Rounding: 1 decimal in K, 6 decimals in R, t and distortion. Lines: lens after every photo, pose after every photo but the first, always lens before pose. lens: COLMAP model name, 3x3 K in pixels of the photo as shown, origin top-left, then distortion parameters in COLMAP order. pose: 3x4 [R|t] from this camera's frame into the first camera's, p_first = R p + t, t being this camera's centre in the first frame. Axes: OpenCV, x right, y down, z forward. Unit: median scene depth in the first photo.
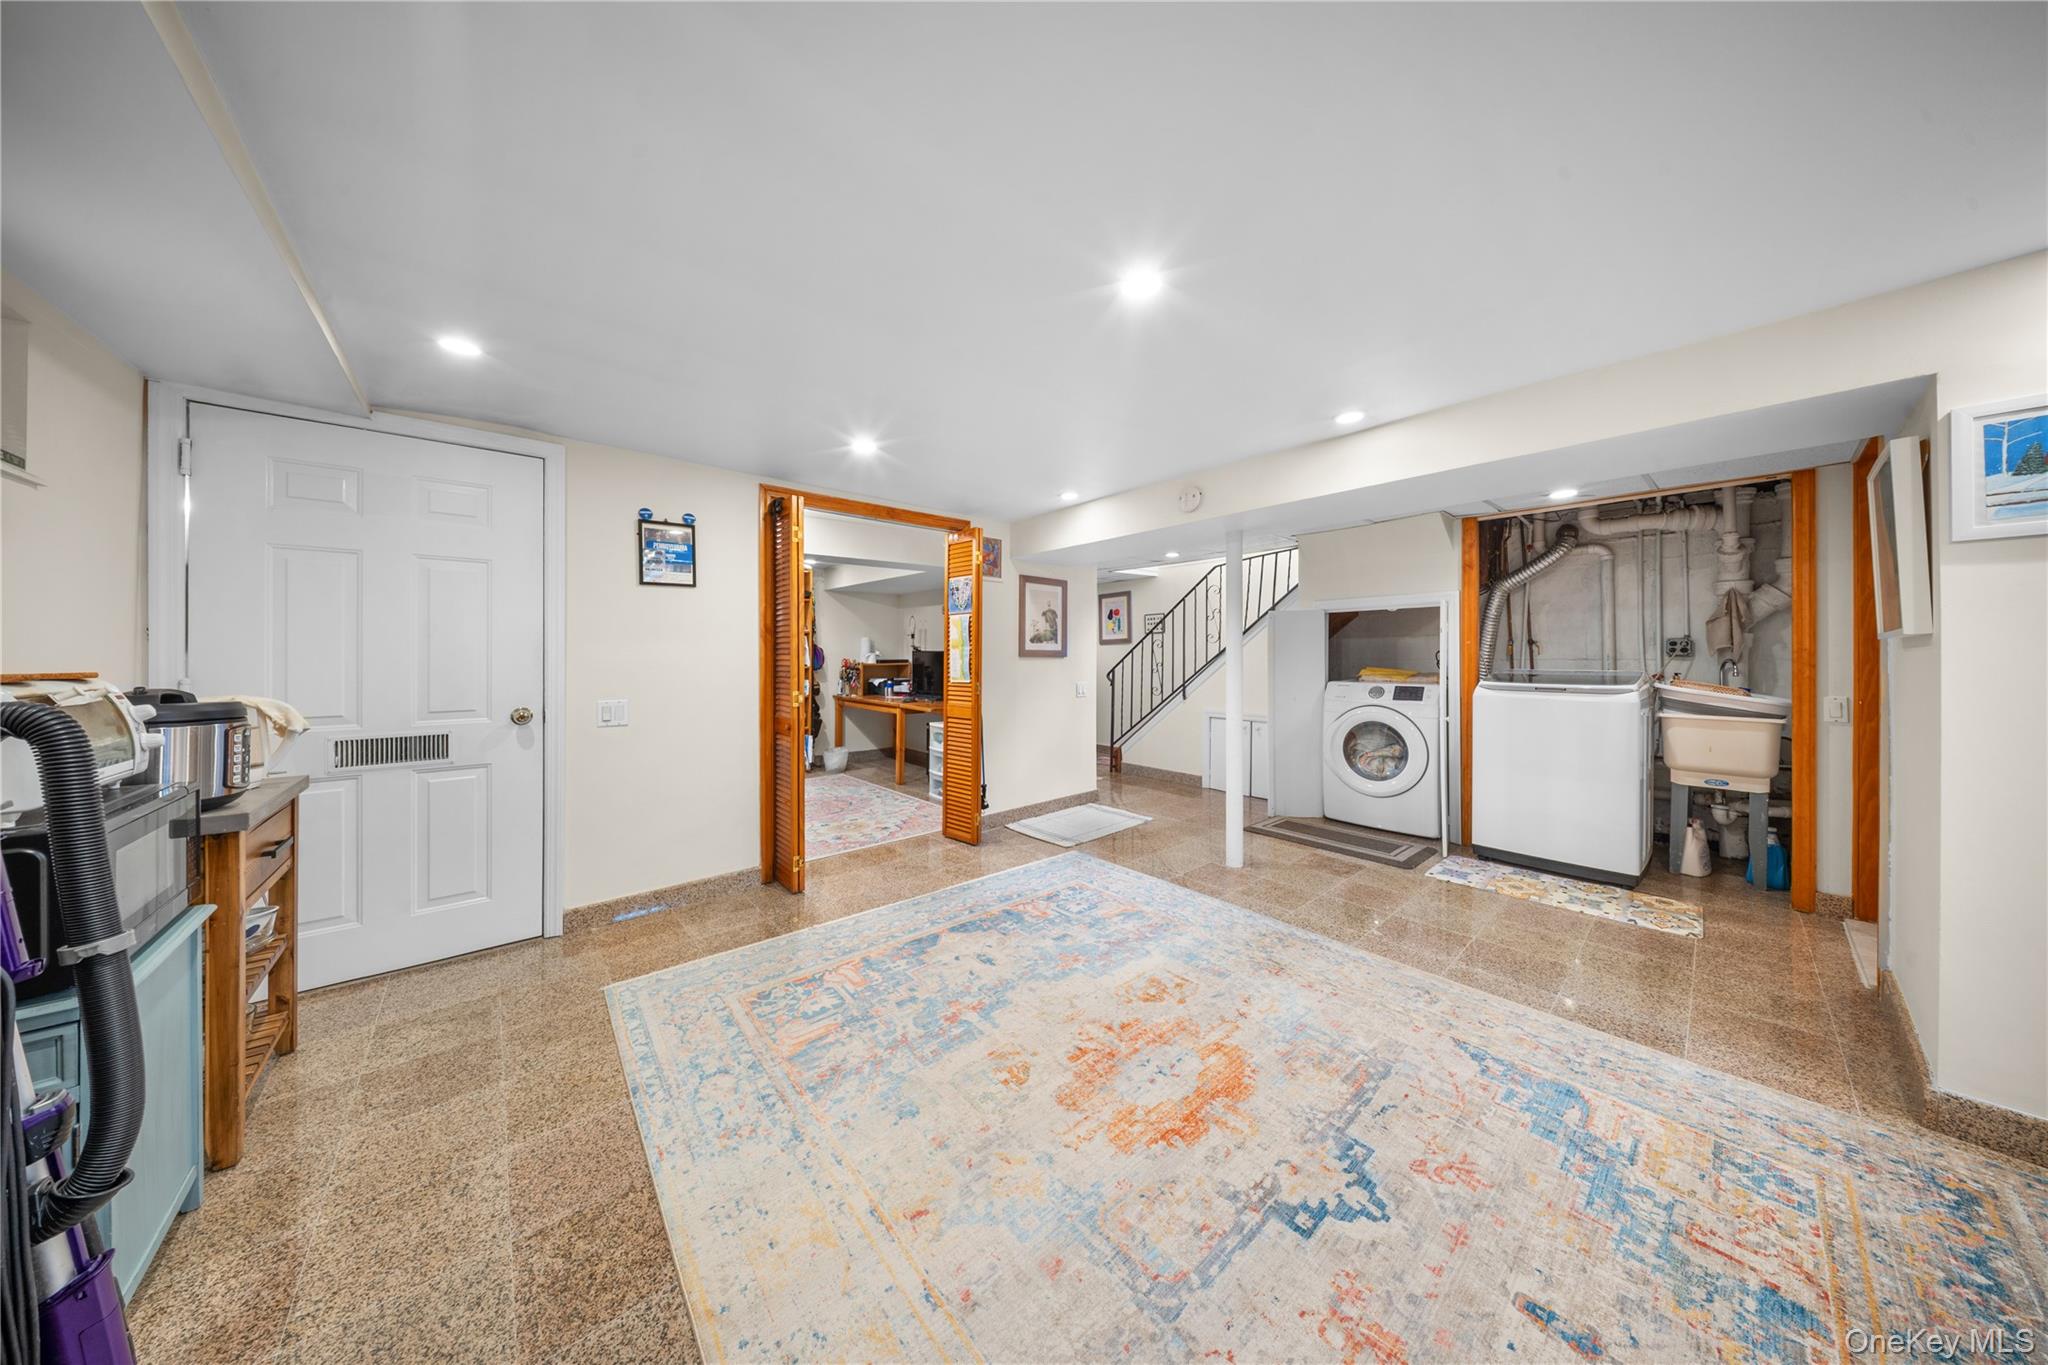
lens RADIAL K [[603.3, 0, 1026.9], [0, 603.3, 665.3], [0, 0, 1]] dist [0.011376, -0.000007]
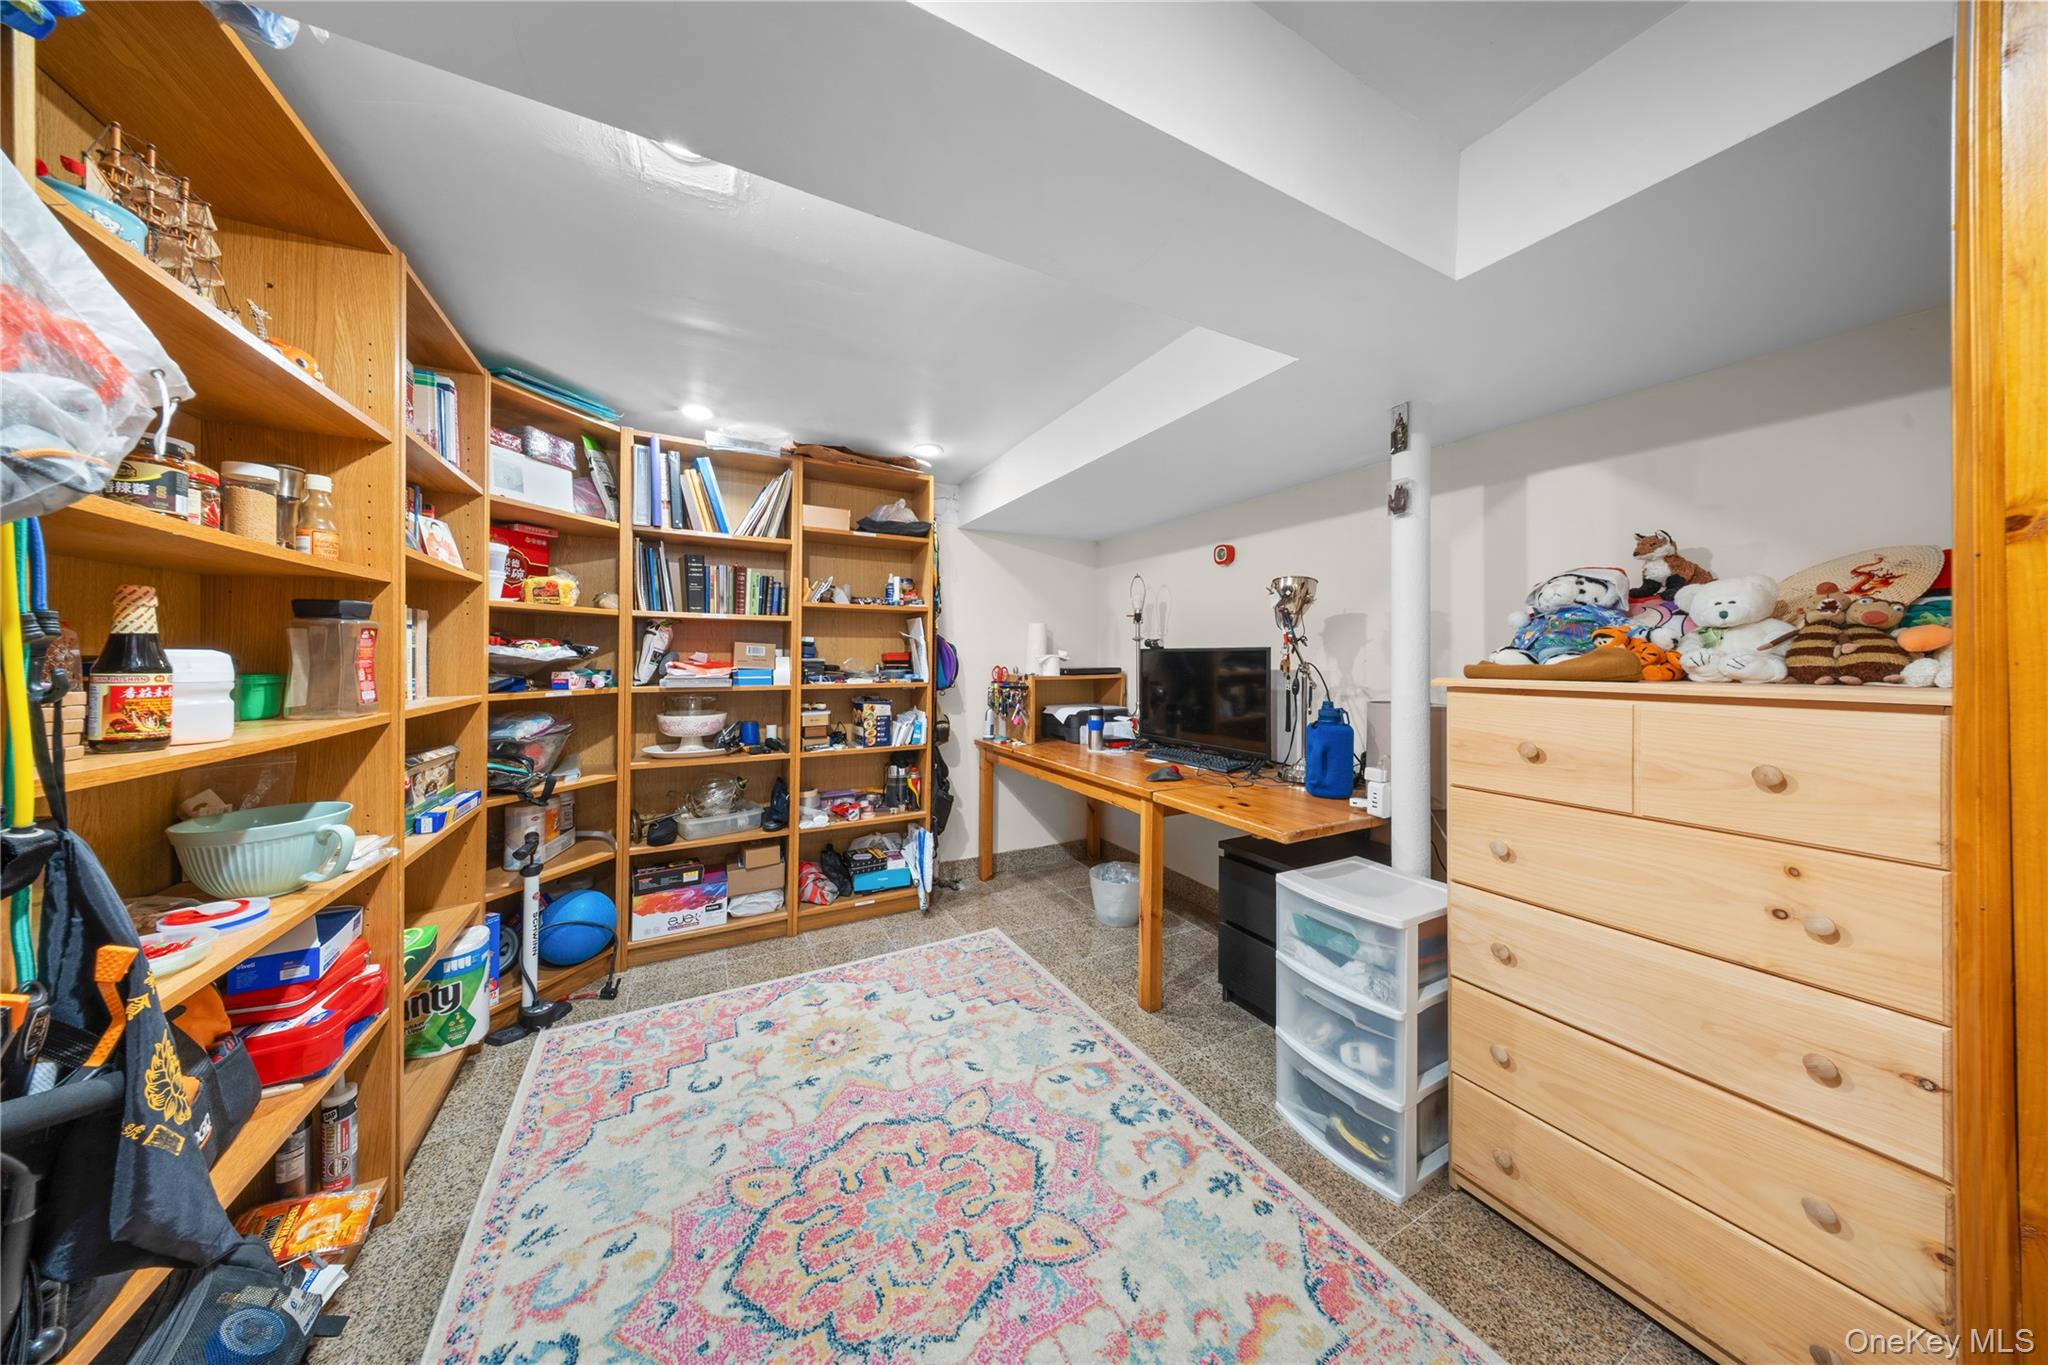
lens RADIAL K [[603.3, 0, 1023.4], [0, 603.3, 674.3], [0, 0, 1]] dist [0.011376, -0.000007]
pose [[0.972668, 0.000278, -0.232199, -0.230425], [-0.001529, 0.999985, -0.005204, -0.002458], [0.232195, 0.005416, 0.972654, 0.724776]]
